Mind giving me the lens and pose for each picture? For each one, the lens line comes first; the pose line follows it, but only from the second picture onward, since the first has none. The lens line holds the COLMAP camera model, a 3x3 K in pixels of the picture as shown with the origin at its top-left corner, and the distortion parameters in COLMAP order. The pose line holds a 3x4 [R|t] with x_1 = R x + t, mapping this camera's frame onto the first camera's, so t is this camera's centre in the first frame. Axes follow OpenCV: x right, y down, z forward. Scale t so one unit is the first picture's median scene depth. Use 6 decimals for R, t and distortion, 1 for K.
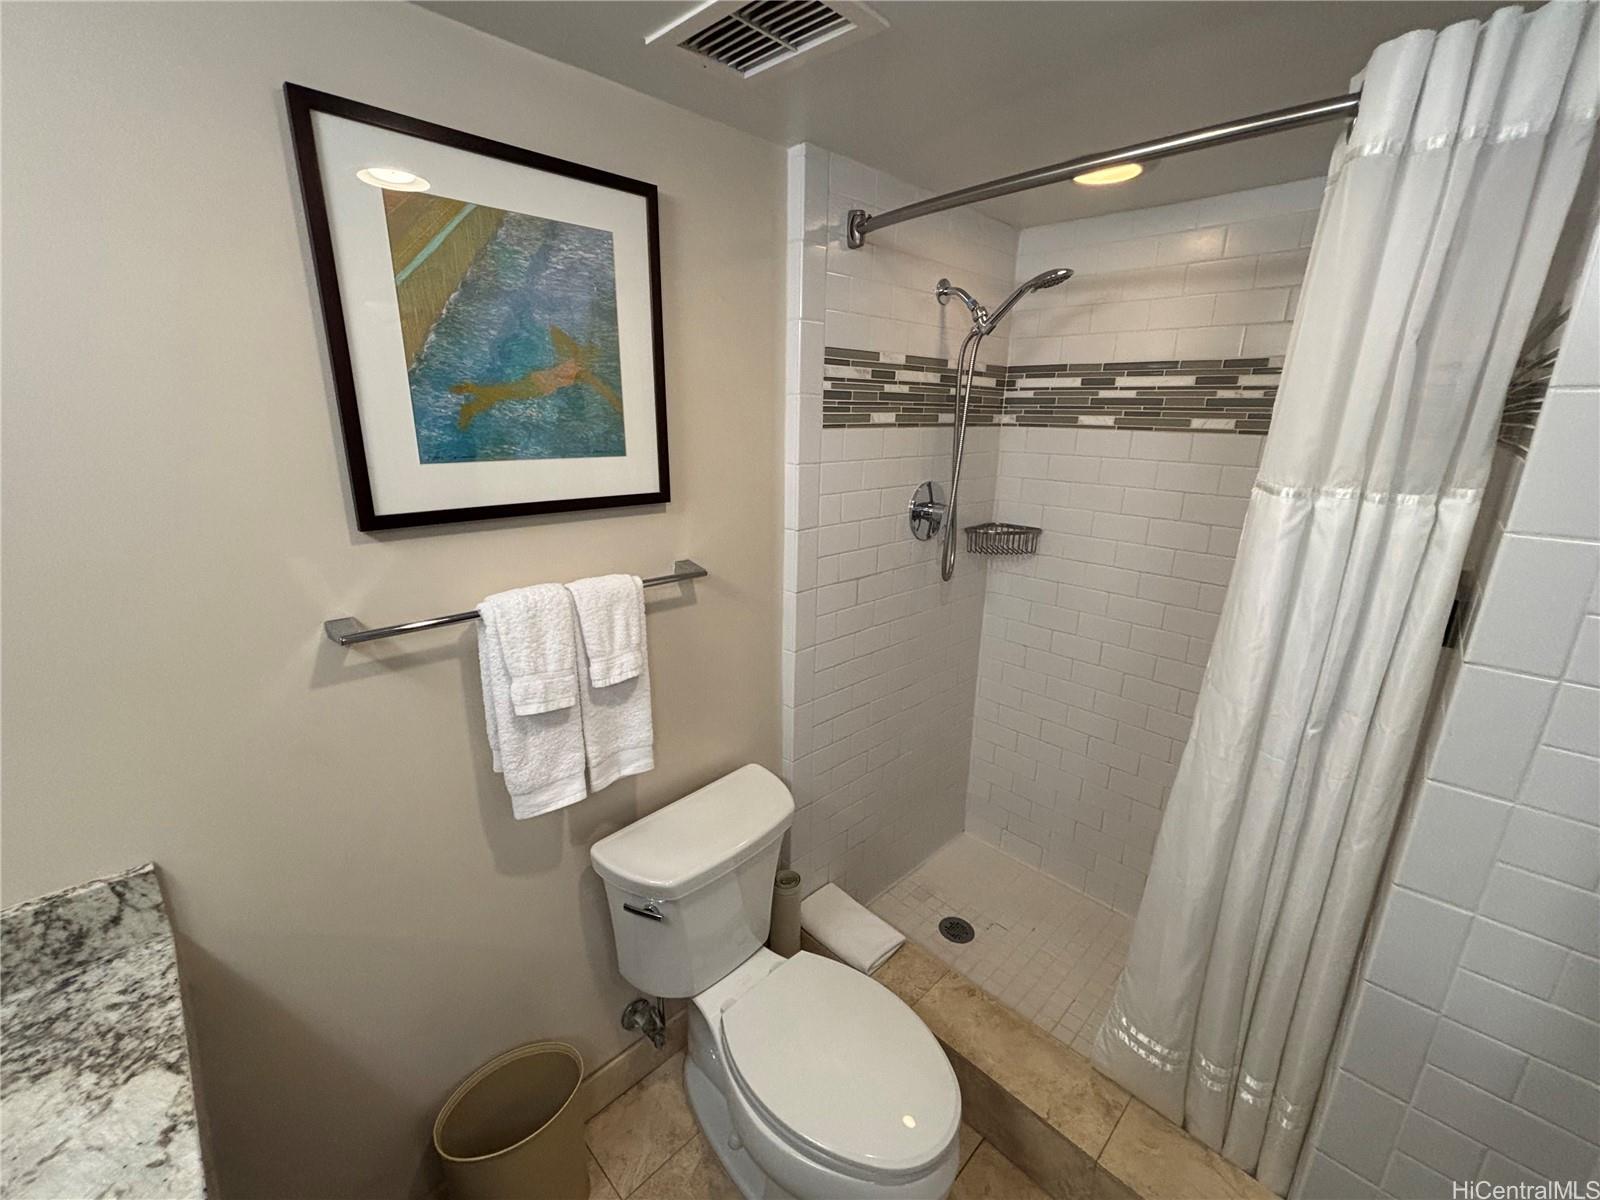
lens RADIAL K [[658.2, 0, 792.4], [0, 658.2, 600.2], [0, 0, 1]] dist [0.006047, -0.001753]
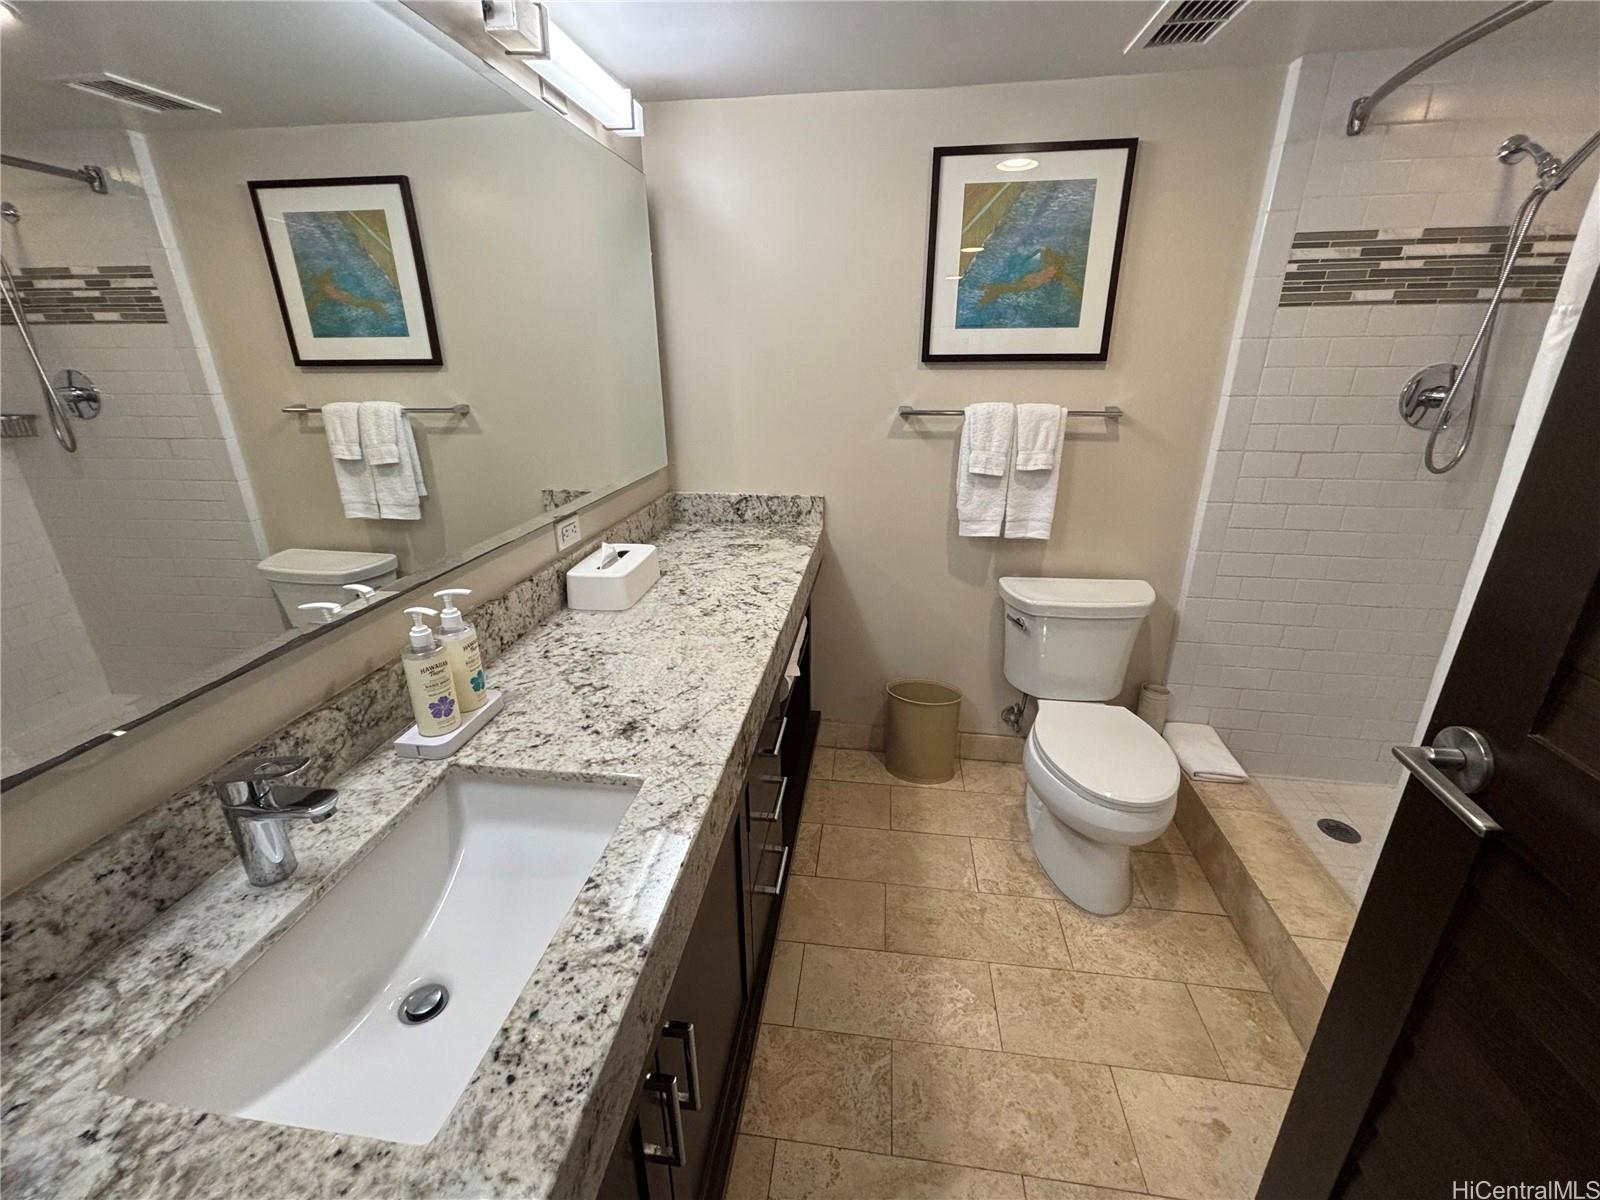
lens RADIAL K [[658.2, 0, 800.7], [0, 658.2, 594.1], [0, 0, 1]] dist [0.006047, -0.001753]
pose [[0.610904, 0.256731, -0.748923, 0.683222], [-0.207533, 0.964813, 0.161452, 0.275382], [0.764020, 0.056795, 0.642688, -0.467437]]
